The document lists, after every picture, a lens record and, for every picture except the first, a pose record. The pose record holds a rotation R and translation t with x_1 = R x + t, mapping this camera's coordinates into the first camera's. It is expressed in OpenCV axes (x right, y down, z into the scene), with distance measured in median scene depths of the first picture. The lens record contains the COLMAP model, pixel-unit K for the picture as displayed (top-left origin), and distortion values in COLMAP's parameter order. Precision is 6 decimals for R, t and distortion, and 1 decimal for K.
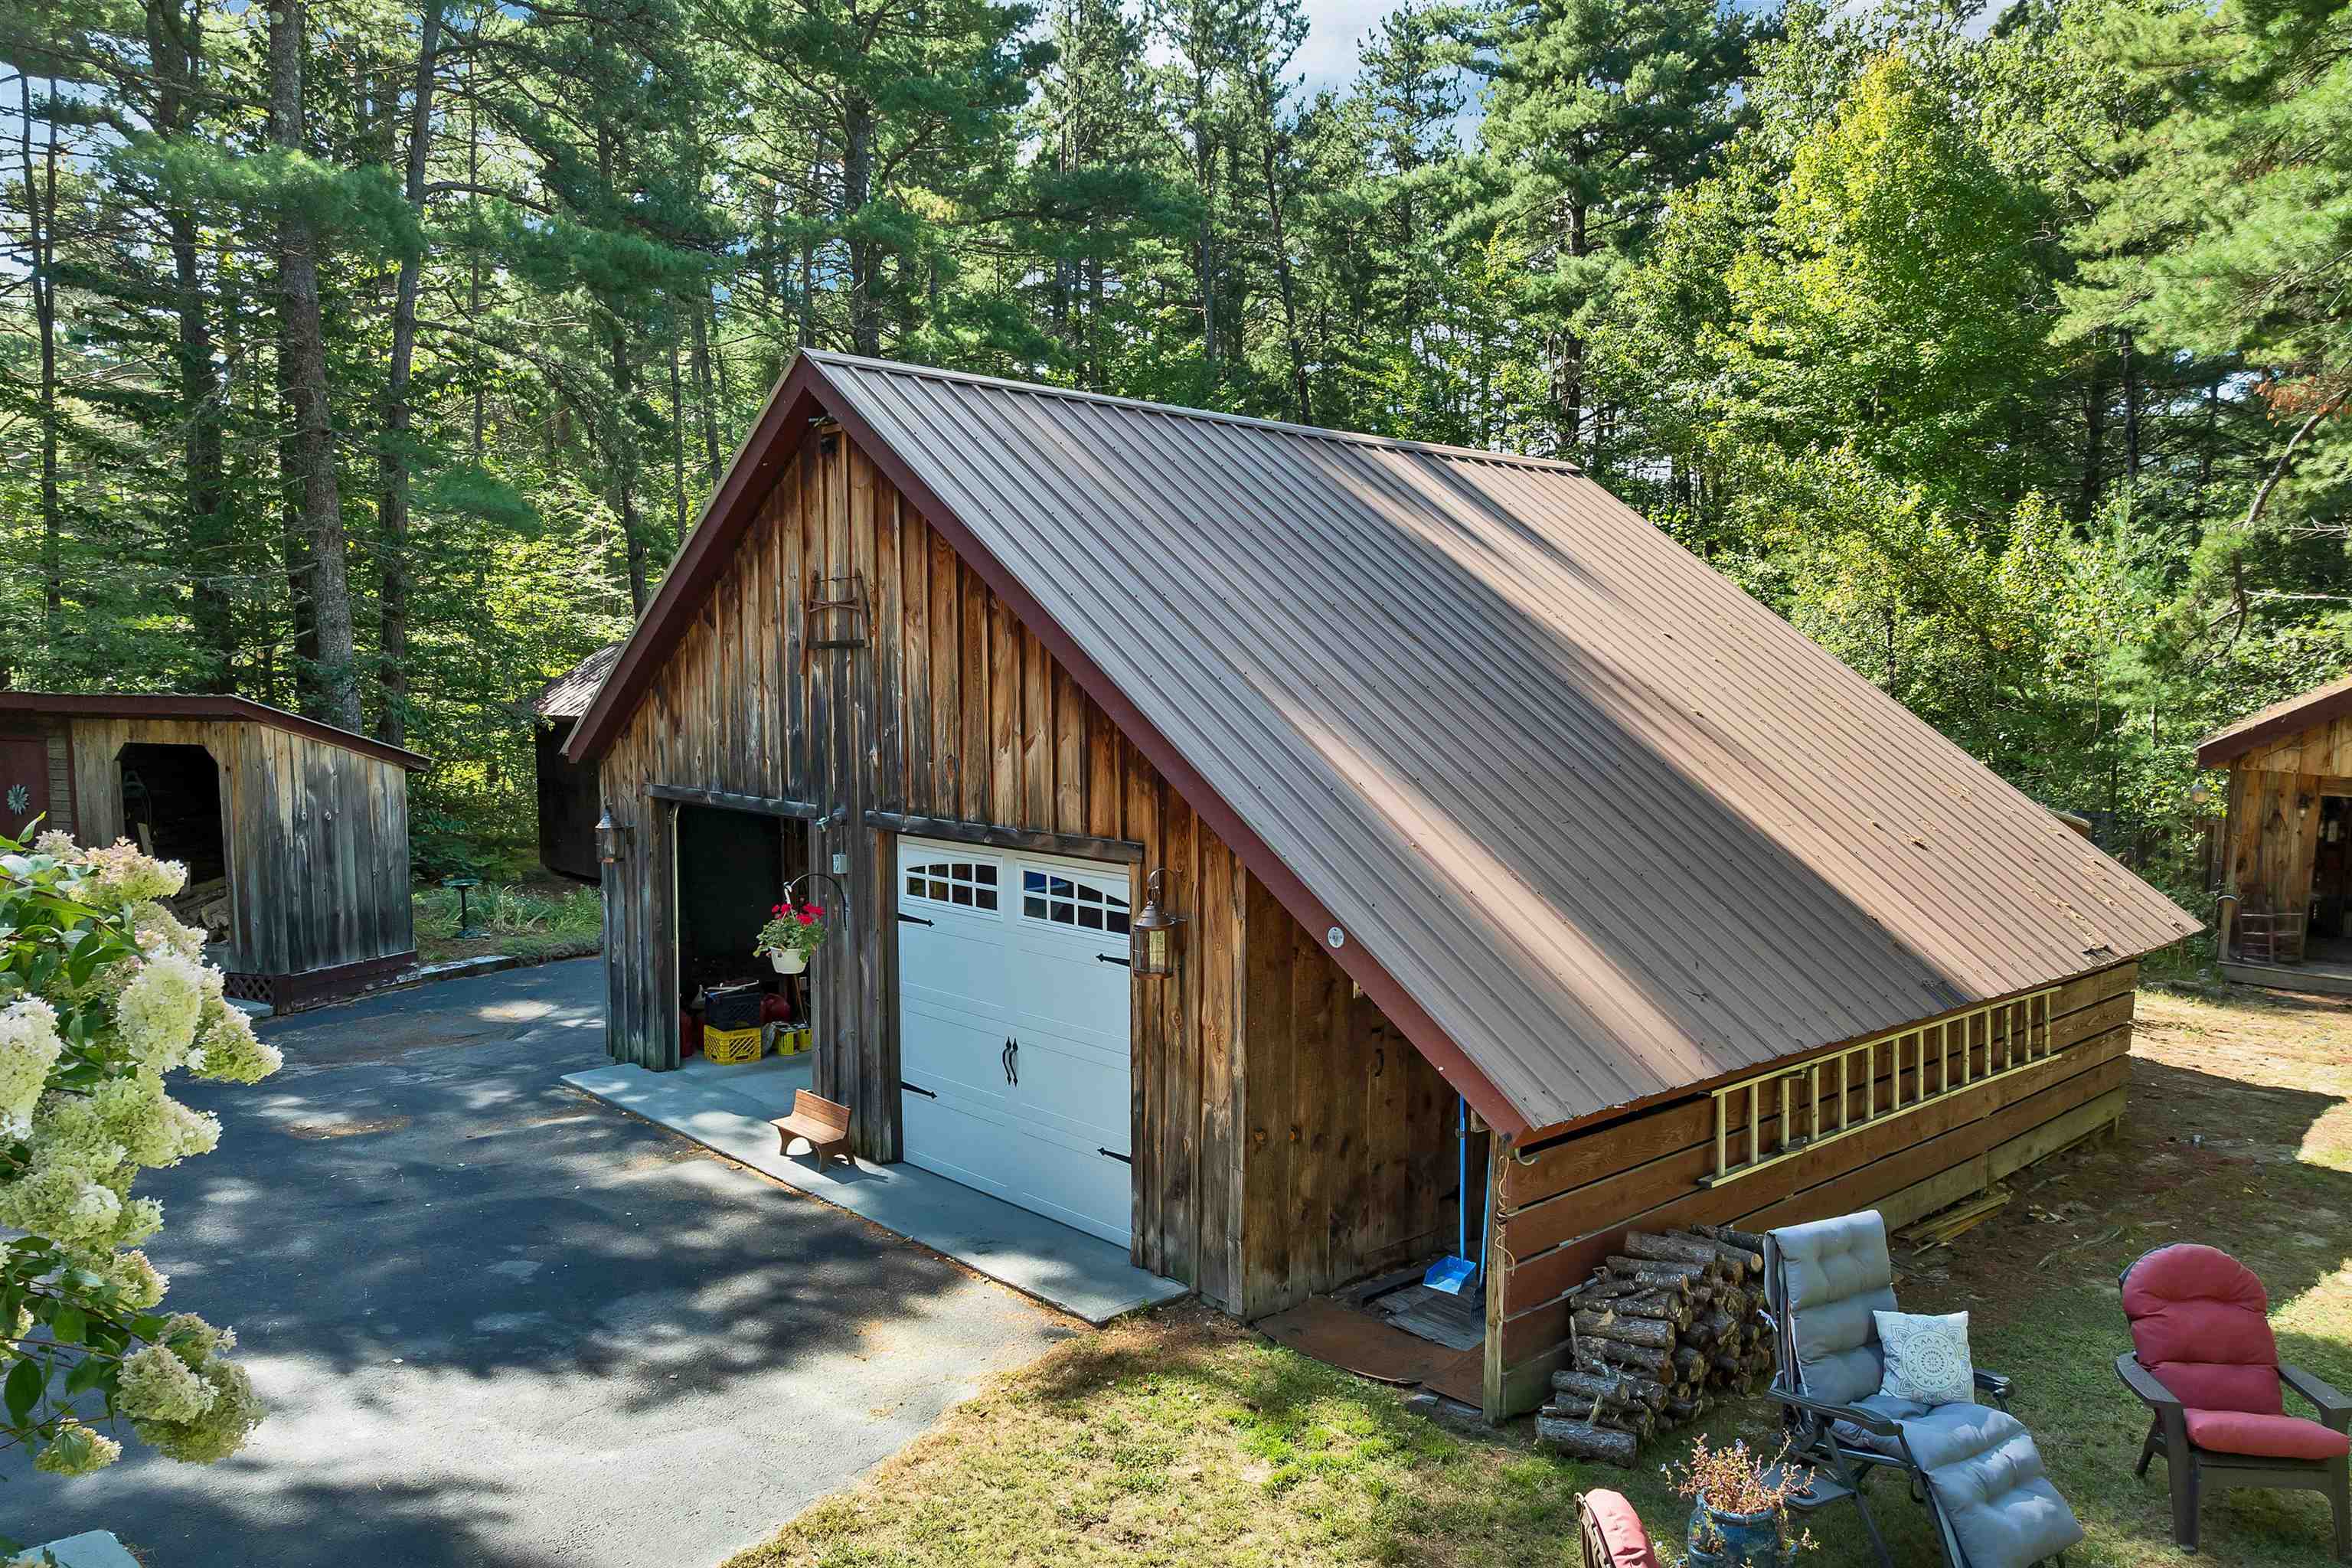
lens RADIAL K [[1681.7, 0, 1203.1], [0, 1681.7, 864.1], [0, 0, 1]] dist [-0.049841, 0.024704]
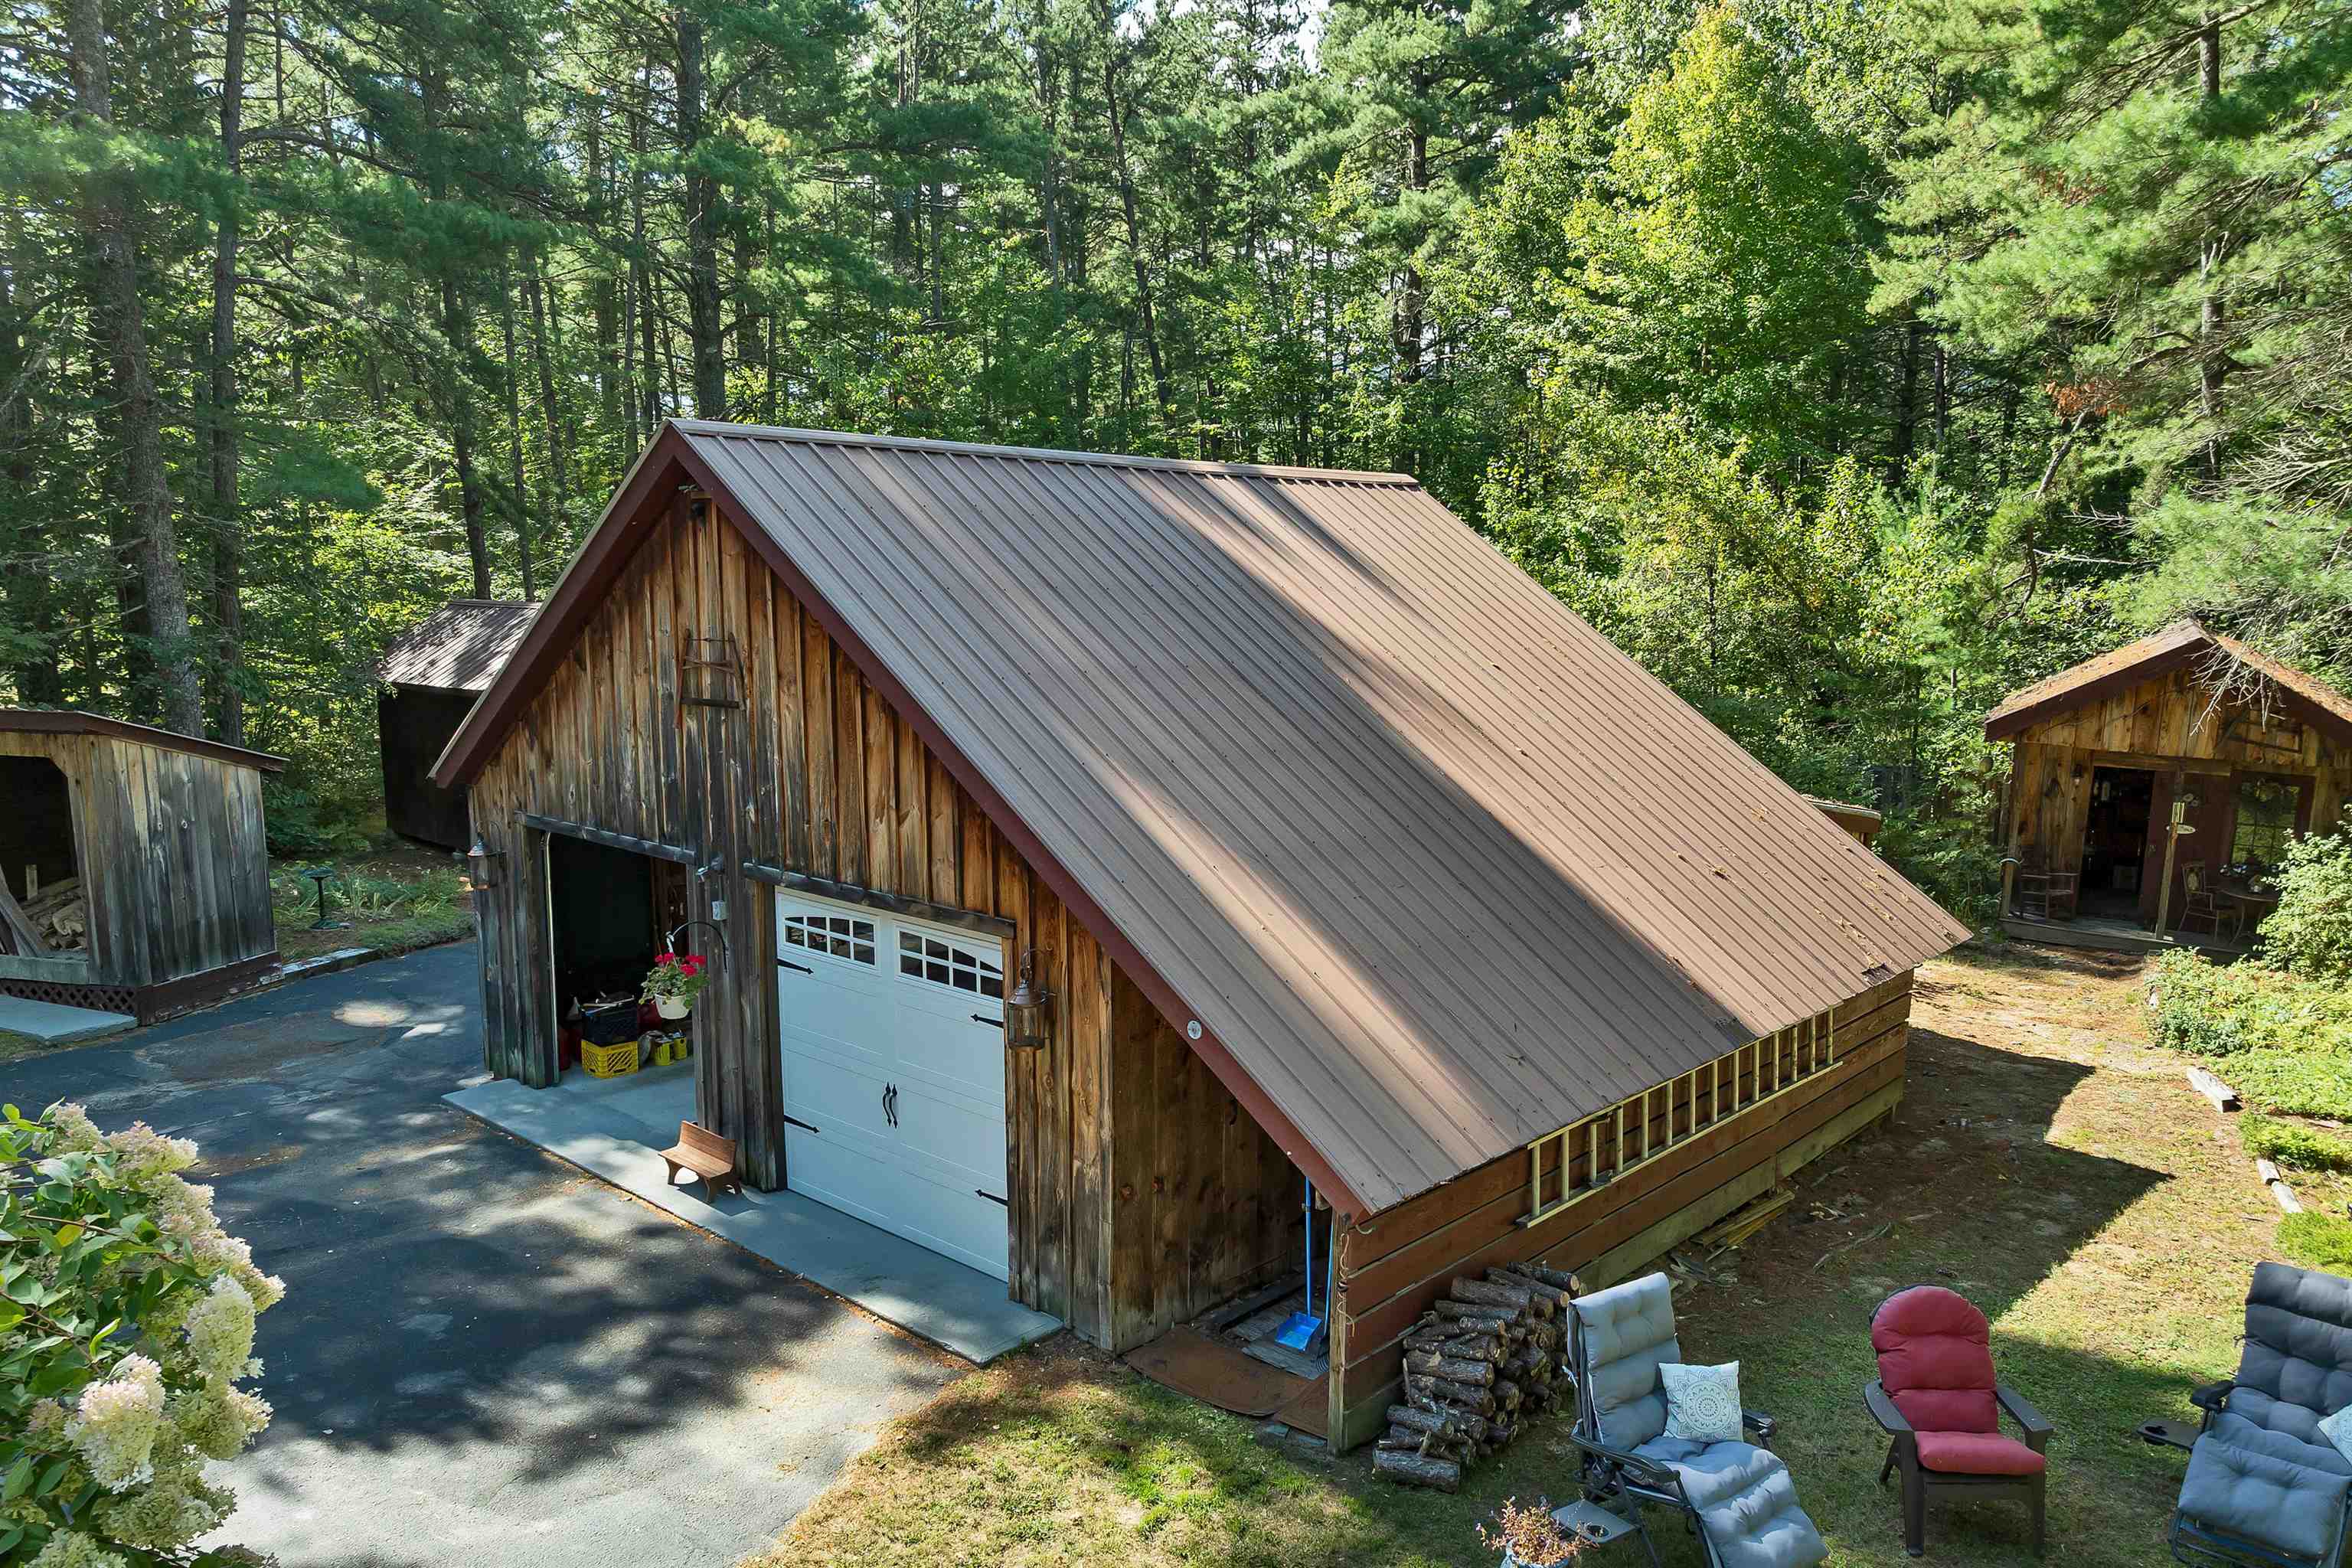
lens RADIAL K [[1676.0, 0, 1198.6], [0, 1676.0, 866.2], [0, 0, 1]] dist [-0.034221, -0.010261]
pose [[0.996054, -0.014228, 0.087597, -0.009187], [0.008697, 0.997963, 0.063203, -0.092792], [-0.088318, -0.062192, 0.994149, -0.064892]]
